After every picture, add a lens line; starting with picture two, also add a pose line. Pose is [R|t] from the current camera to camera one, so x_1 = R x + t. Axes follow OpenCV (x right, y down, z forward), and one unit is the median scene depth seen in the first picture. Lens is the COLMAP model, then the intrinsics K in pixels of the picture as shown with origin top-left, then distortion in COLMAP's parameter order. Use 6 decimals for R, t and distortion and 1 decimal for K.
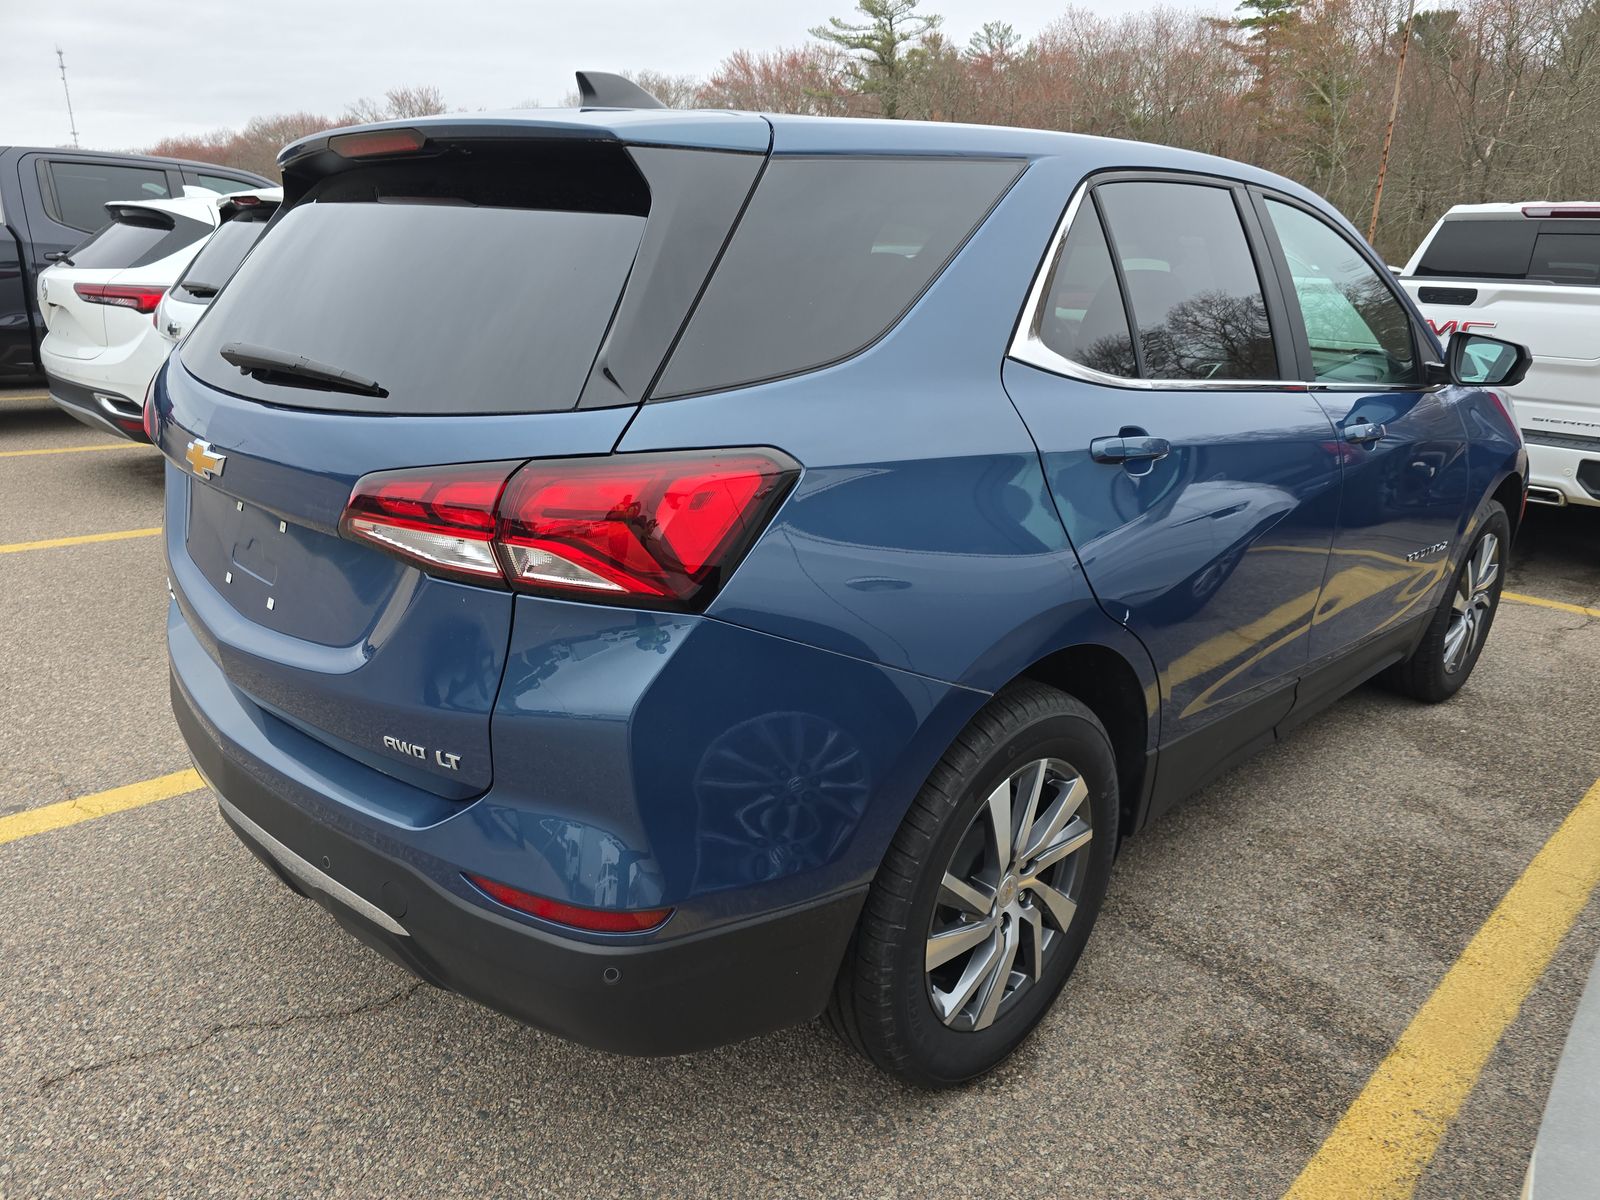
lens RADIAL K [[1075.8, 0, 800.0], [0, 1075.8, 600.0], [0, 0, 1]] dist [0.005312, 0.002772]
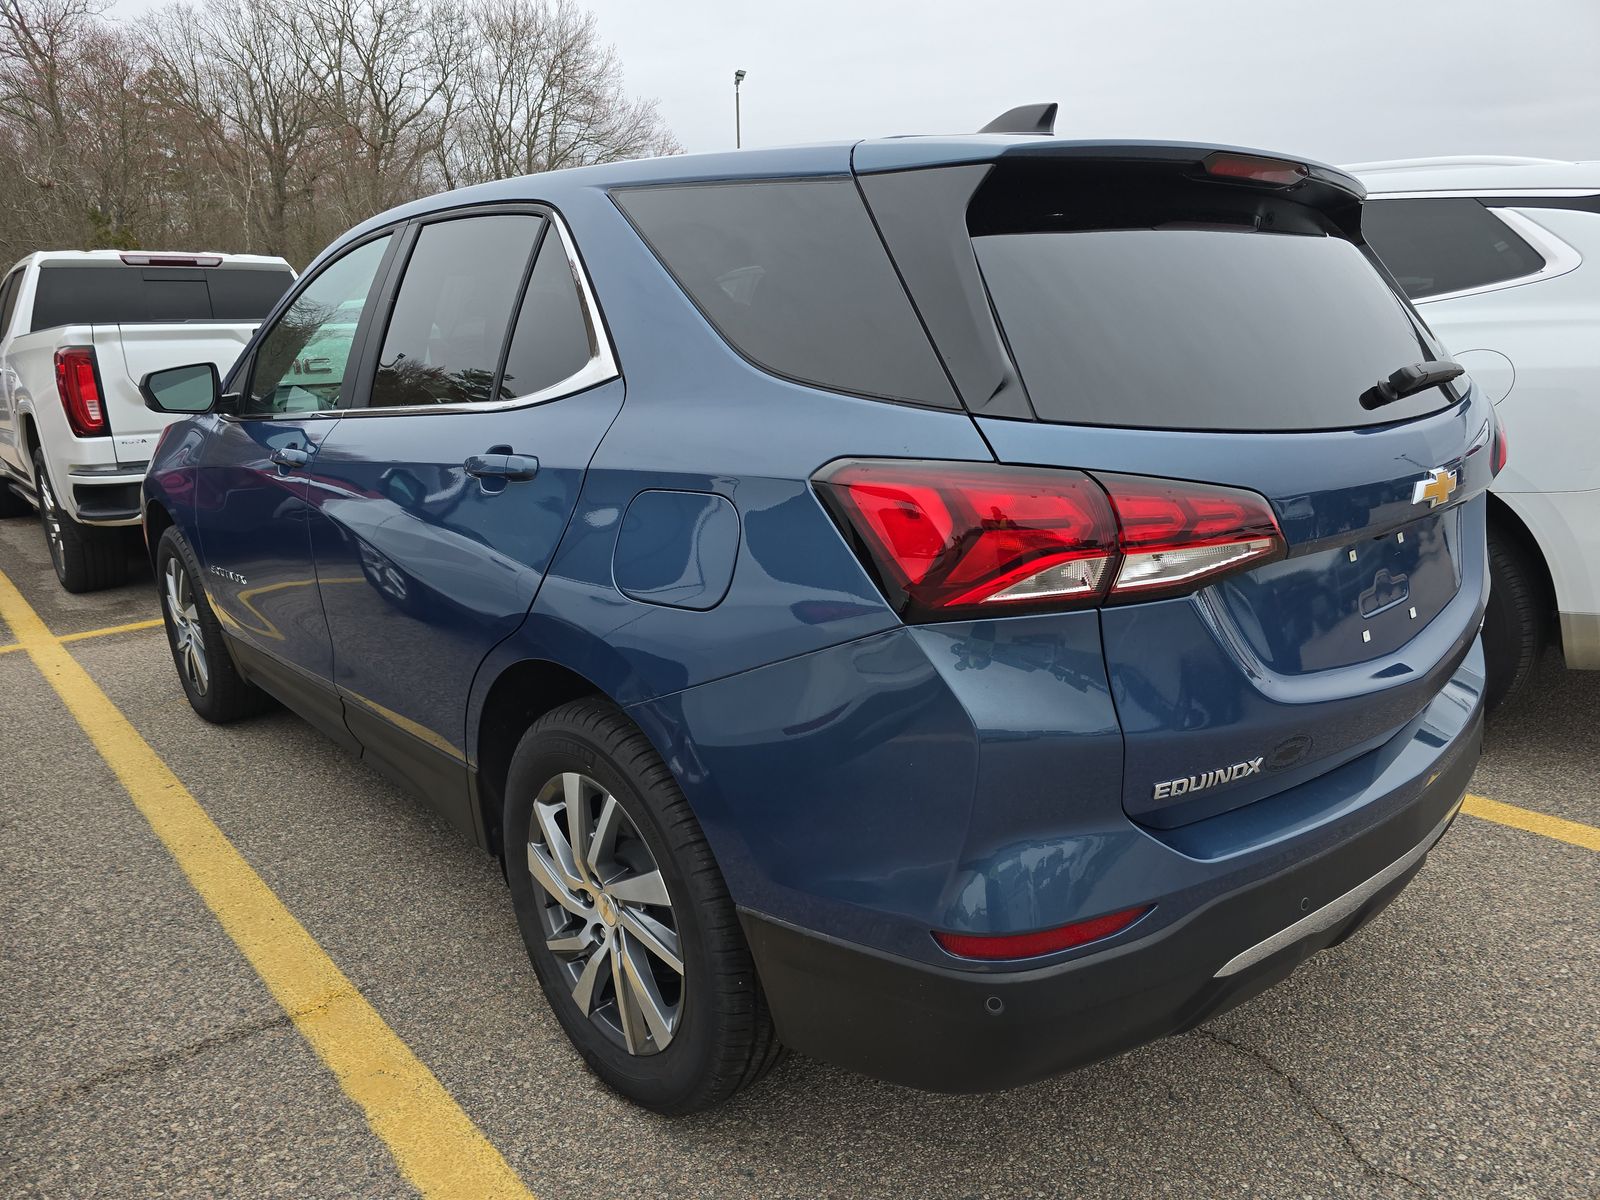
lens RADIAL K [[1075.8, 0, 800.0], [0, 1075.8, 600.0], [0, 0, 1]] dist [0.005312, 0.002772]
pose [[0.056369, -0.288711, 0.955755, -1.328964], [0.331657, 0.908333, 0.254825, -0.410069], [-0.941715, 0.302618, 0.146955, 1.232488]]
